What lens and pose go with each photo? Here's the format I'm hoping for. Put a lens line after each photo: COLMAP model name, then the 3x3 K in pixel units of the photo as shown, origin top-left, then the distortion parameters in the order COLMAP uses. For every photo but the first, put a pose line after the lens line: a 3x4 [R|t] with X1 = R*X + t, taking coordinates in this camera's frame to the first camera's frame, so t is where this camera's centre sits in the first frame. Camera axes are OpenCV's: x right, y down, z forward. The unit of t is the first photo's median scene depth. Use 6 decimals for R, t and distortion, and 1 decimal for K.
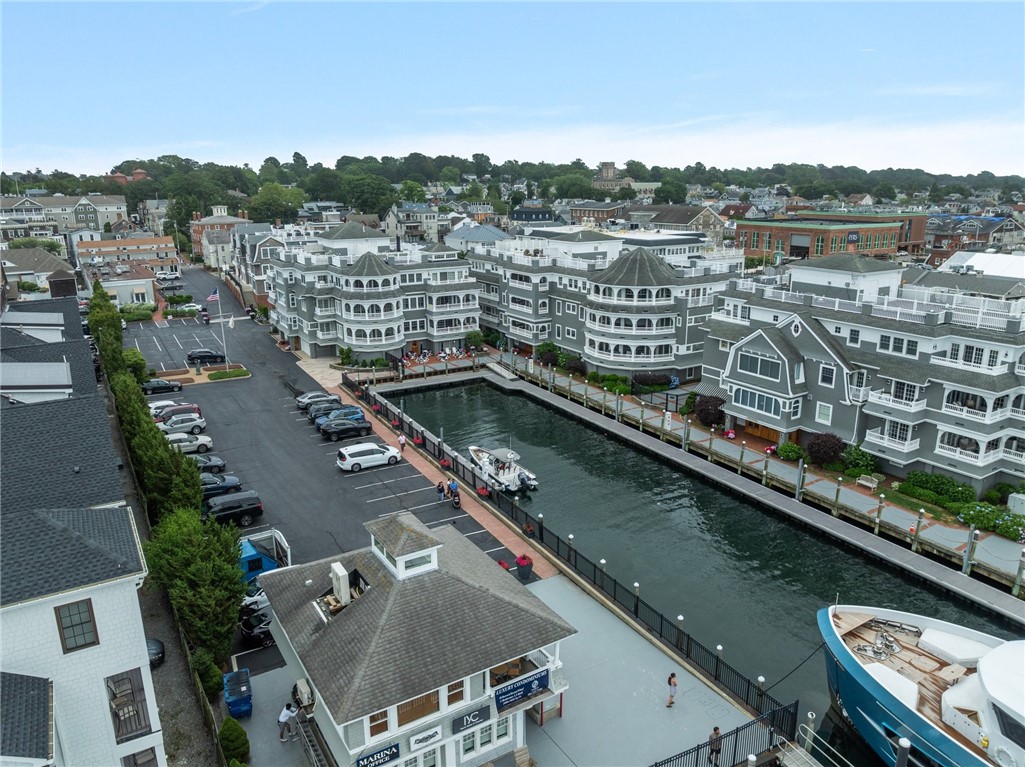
lens RADIAL K [[714.7, 0, 512.5], [0, 714.7, 383.5], [0, 0, 1]] dist [-0.042870, -0.002961]
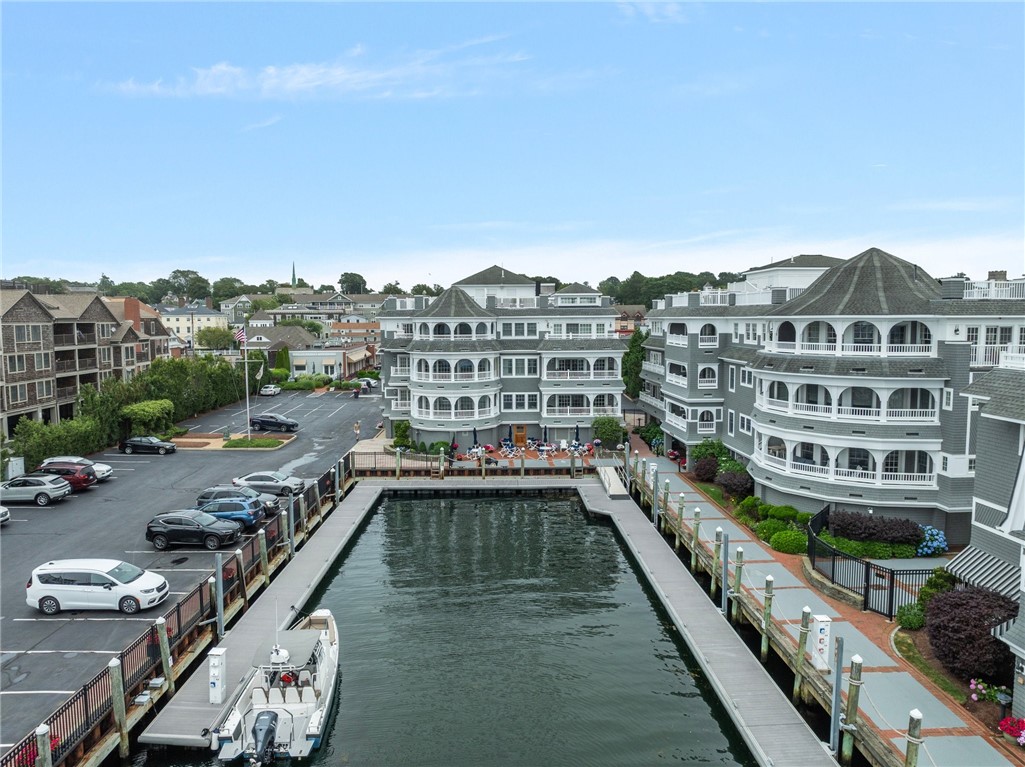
lens RADIAL K [[714.7, 0, 512.5], [0, 714.7, 383.5], [0, 0, 1]] dist [-0.042870, -0.002961]
pose [[0.880493, 0.045333, -0.471888, 0.176075], [-0.127905, 0.981219, -0.144395, -0.001443], [0.456479, 0.187495, 0.869754, 0.447783]]
